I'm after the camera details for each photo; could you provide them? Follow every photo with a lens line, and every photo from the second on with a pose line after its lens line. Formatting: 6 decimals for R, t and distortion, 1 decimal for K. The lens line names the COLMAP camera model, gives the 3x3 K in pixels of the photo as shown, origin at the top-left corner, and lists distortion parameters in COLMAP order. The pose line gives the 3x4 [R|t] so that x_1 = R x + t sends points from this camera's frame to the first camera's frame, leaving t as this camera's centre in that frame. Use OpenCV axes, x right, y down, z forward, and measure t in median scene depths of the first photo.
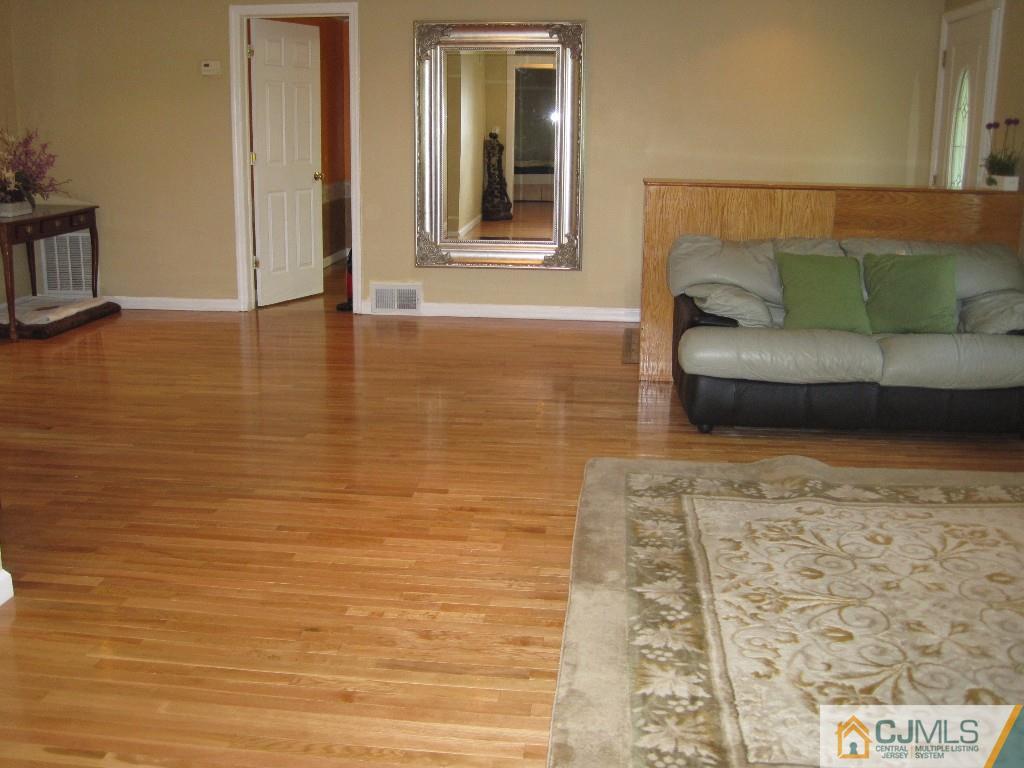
lens RADIAL K [[1046.9, 0, 496.5], [0, 1046.9, 378.9], [0, 0, 1]] dist [-0.194308, 0.182489]
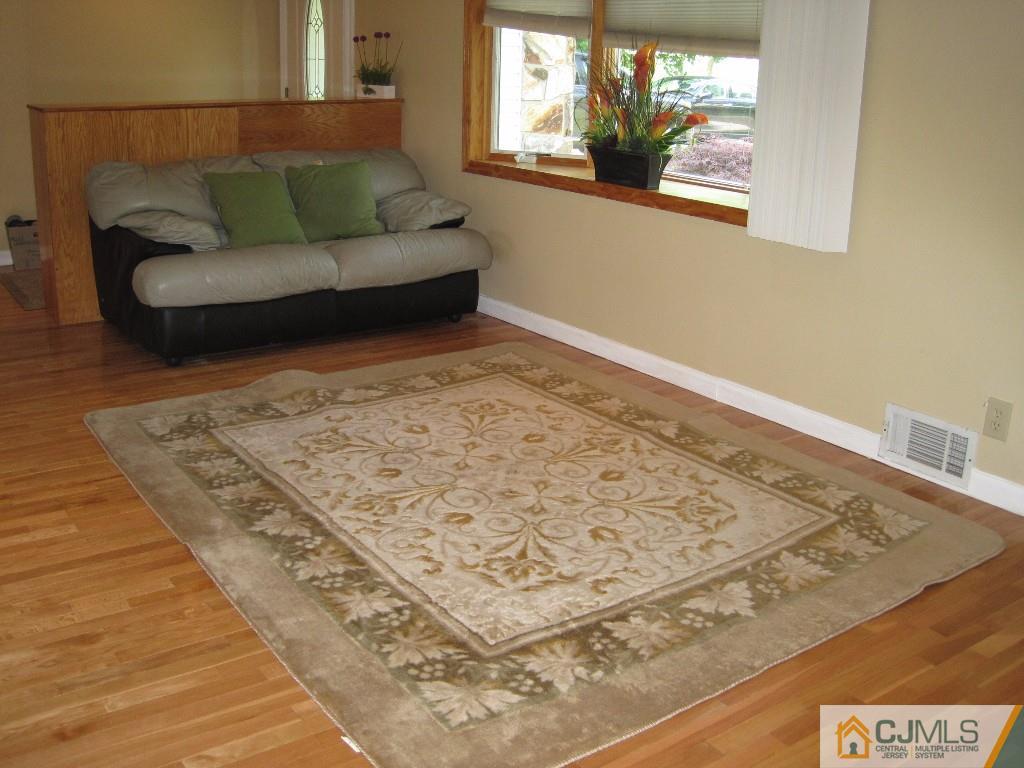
lens RADIAL K [[1046.9, 0, 496.5], [0, 1046.9, 378.9], [0, 0, 1]] dist [-0.194308, 0.182489]
pose [[0.747679, -0.186448, 0.637348, -0.256294], [0.136173, 0.982427, 0.127651, -0.024231], [-0.649948, -0.008653, 0.759929, 0.110121]]
